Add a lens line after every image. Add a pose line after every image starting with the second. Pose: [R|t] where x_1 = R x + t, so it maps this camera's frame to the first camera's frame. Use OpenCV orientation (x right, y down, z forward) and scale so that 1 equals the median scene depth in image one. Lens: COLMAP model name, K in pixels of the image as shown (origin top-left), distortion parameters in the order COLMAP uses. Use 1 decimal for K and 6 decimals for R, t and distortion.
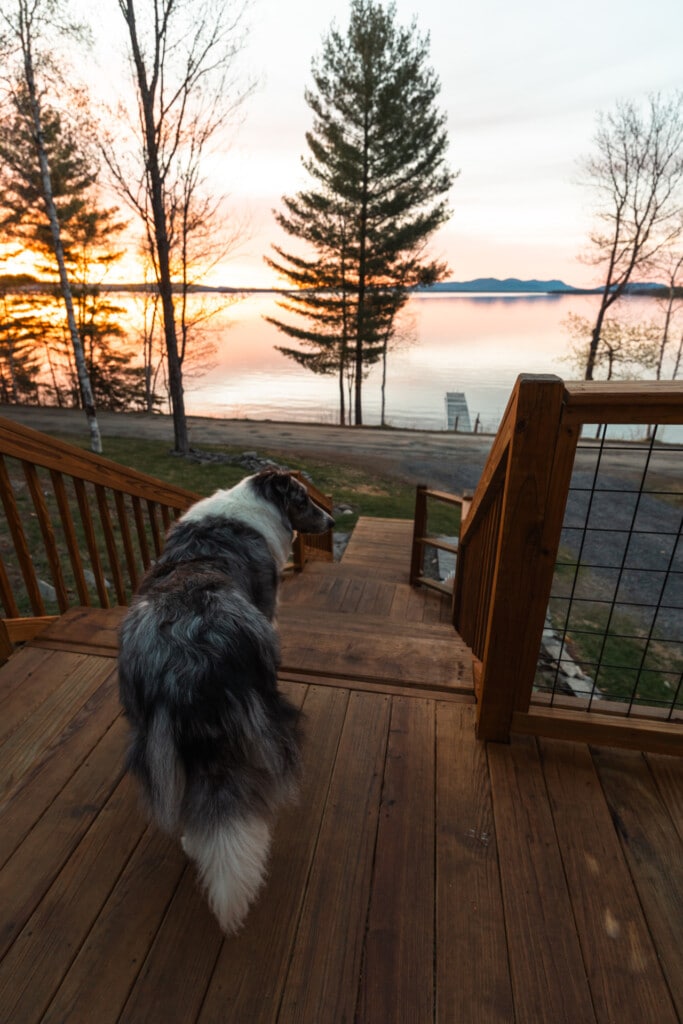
lens RADIAL K [[491.1, 0, 343.2], [0, 491.1, 513.3], [0, 0, 1]] dist [0.002692, 0.000085]
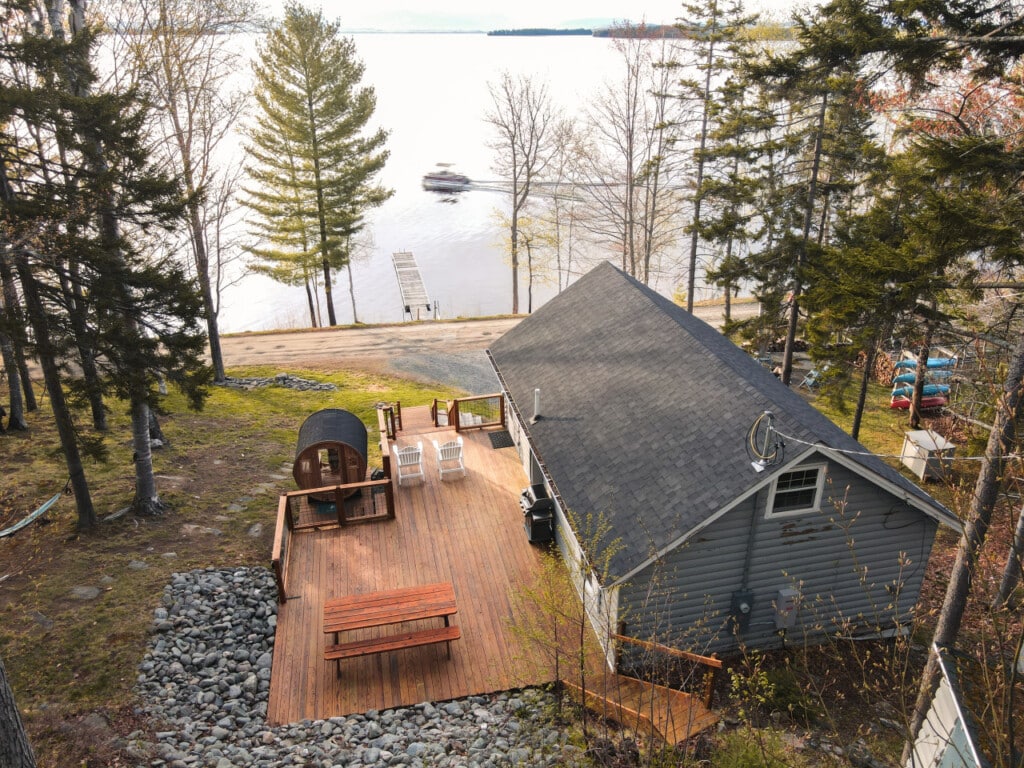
lens RADIAL K [[764.7, 0, 516.7], [0, 764.7, 385.5], [0, 0, 1]] dist [0.019932, 0.014259]
pose [[0.921311, -0.170722, 0.349341, -0.248876], [0.164030, 0.985243, 0.048893, -0.068261], [-0.352533, 0.012257, 0.935719, -0.887292]]
